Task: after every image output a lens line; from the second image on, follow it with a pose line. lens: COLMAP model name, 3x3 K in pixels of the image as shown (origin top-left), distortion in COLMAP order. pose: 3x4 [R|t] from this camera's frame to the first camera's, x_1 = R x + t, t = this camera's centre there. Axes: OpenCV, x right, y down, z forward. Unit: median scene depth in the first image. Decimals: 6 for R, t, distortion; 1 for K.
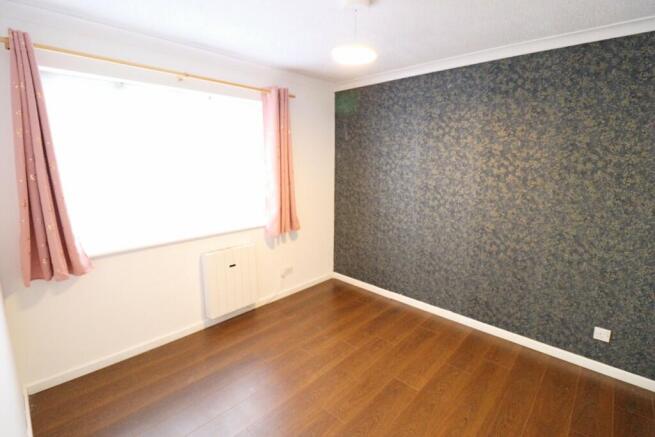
lens RADIAL K [[303.8, 0, 324.2], [0, 303.8, 215.7], [0, 0, 1]] dist [-0.011318, -0.001472]
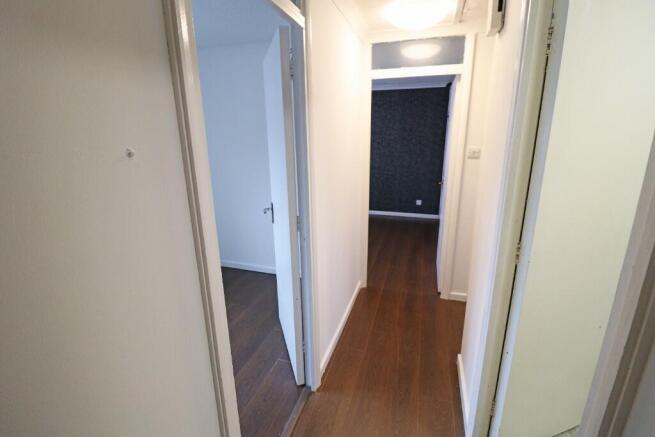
lens RADIAL K [[303.8, 0, 326.8], [0, 303.8, 217.2], [0, 0, 1]] dist [-0.011318, -0.001472]
pose [[0.890959, -0.128160, 0.435623, -0.721847], [0.094124, 0.990632, 0.098936, 0.138649], [-0.444222, -0.047145, 0.894675, -0.766922]]
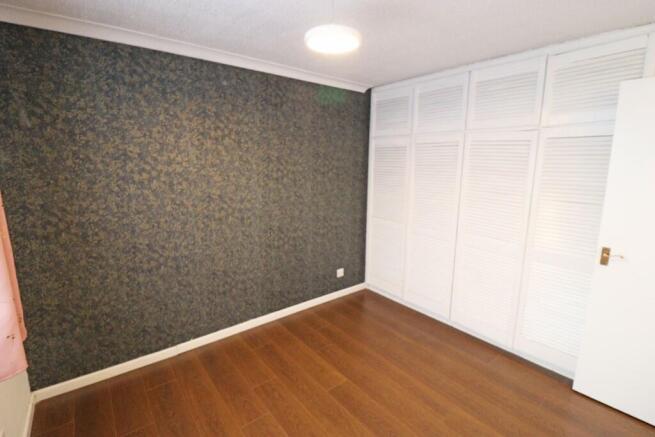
lens RADIAL K [[303.8, 0, 325.5], [0, 303.8, 218.4], [0, 0, 1]] dist [-0.011318, -0.001472]
pose [[0.125577, -0.176621, 0.976235, -0.465884], [0.176716, 0.972270, 0.153172, -0.113399], [-0.976218, 0.153281, 0.153307, 0.587379]]
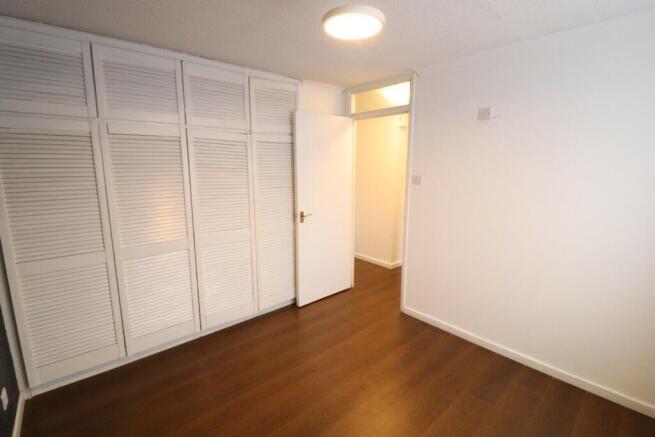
lens RADIAL K [[303.8, 0, 328.5], [0, 303.8, 215.8], [0, 0, 1]] dist [-0.011318, -0.001472]
pose [[-0.997840, -0.013570, 0.064280, 0.059450], [0.010258, 0.934249, 0.356474, -0.214140], [-0.064891, 0.356363, -0.932091, 1.100321]]
